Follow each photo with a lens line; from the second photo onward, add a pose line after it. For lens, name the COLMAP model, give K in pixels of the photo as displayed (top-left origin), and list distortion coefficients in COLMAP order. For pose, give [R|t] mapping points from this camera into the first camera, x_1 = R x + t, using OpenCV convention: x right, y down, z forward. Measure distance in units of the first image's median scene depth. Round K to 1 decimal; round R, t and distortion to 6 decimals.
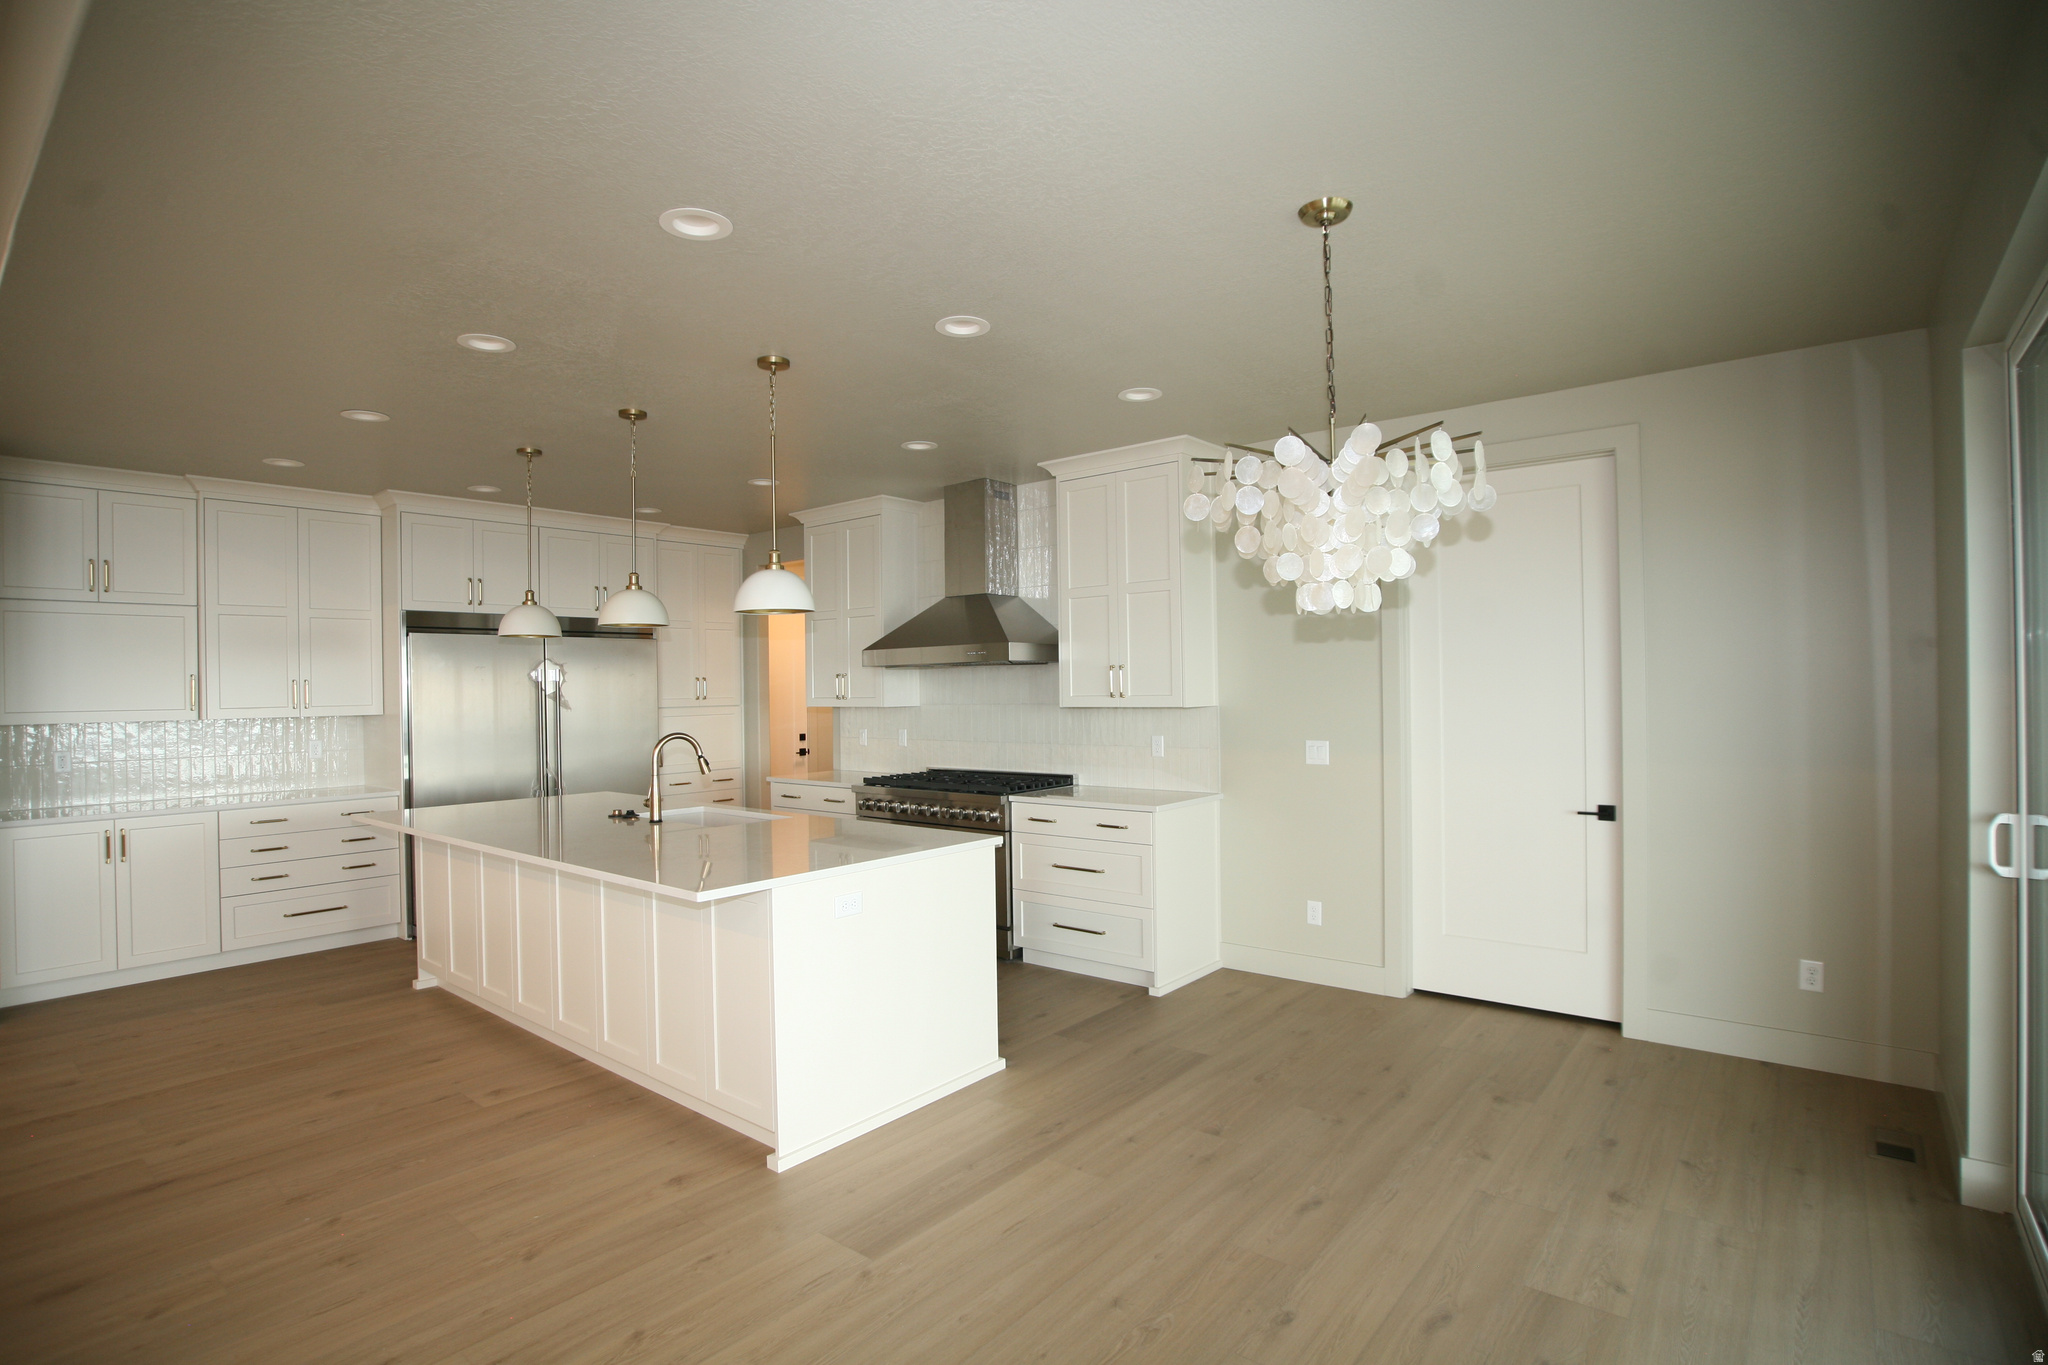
lens RADIAL K [[1009.0, 0, 1021.3], [0, 1009.0, 687.0], [0, 0, 1]] dist [-0.071739, 0.028753]
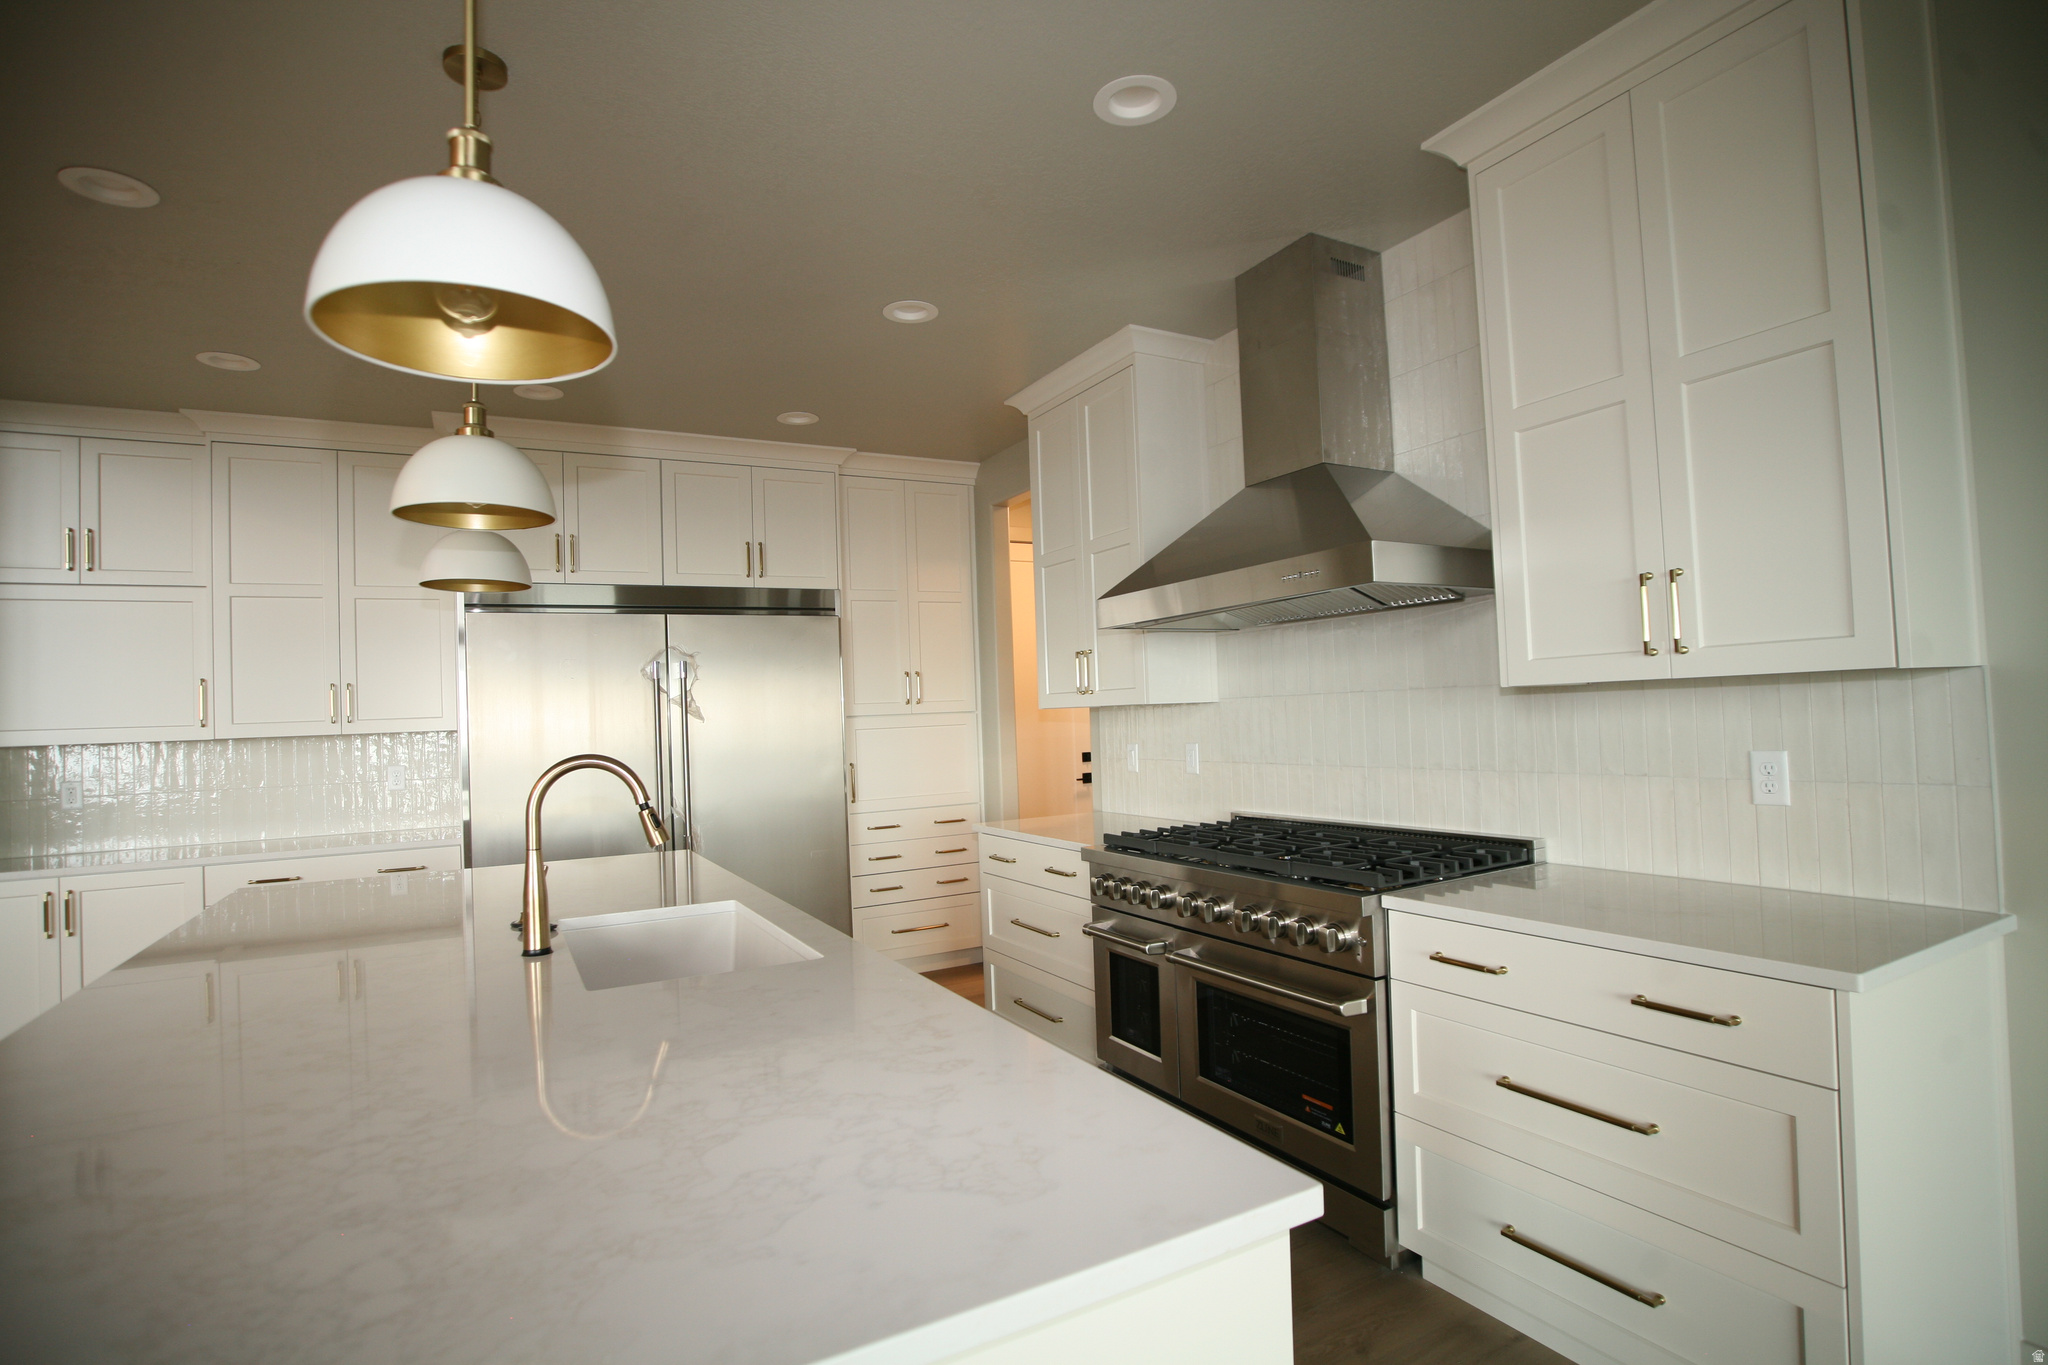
lens RADIAL K [[1009.0, 0, 1021.3], [0, 1009.0, 687.0], [0, 0, 1]] dist [-0.071739, 0.028753]
pose [[0.929870, -0.029735, -0.366685, 0.002971], [0.023622, 0.999497, -0.021148, 0.022690], [0.367130, 0.011003, 0.930105, 0.504135]]
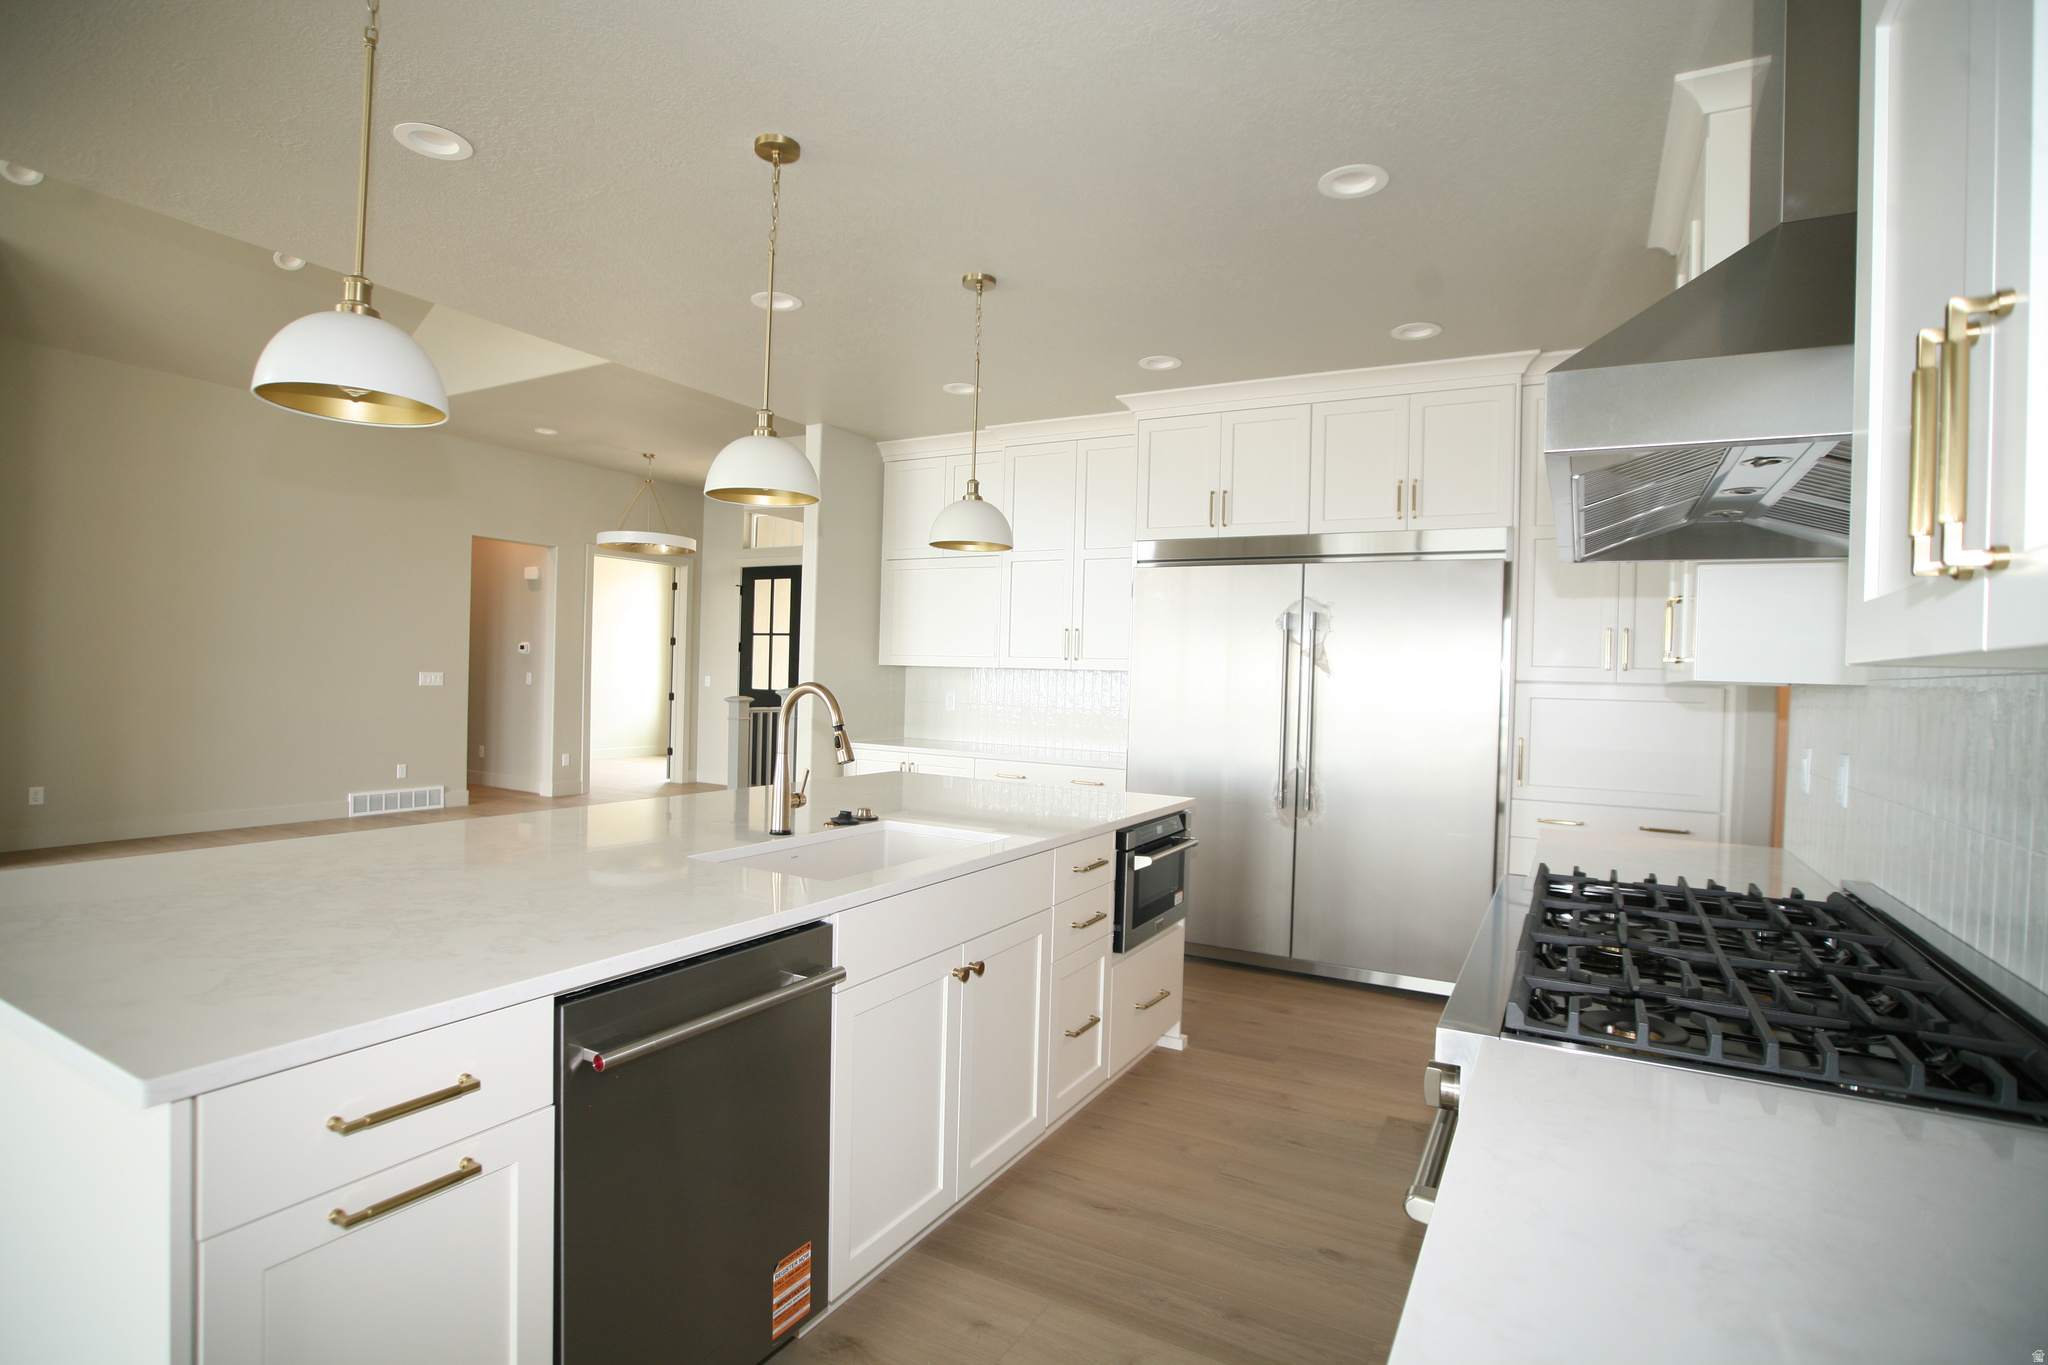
lens RADIAL K [[1026.9, 0, 1024.0], [0, 1026.9, 682.5], [0, 0, 1]] dist [0.003005, 0.031245]
pose [[0.215790, 0.037431, -0.975722, 0.183987], [-0.035516, 0.998905, 0.030466, 0.016795], [0.975794, 0.028079, 0.216883, 0.752860]]
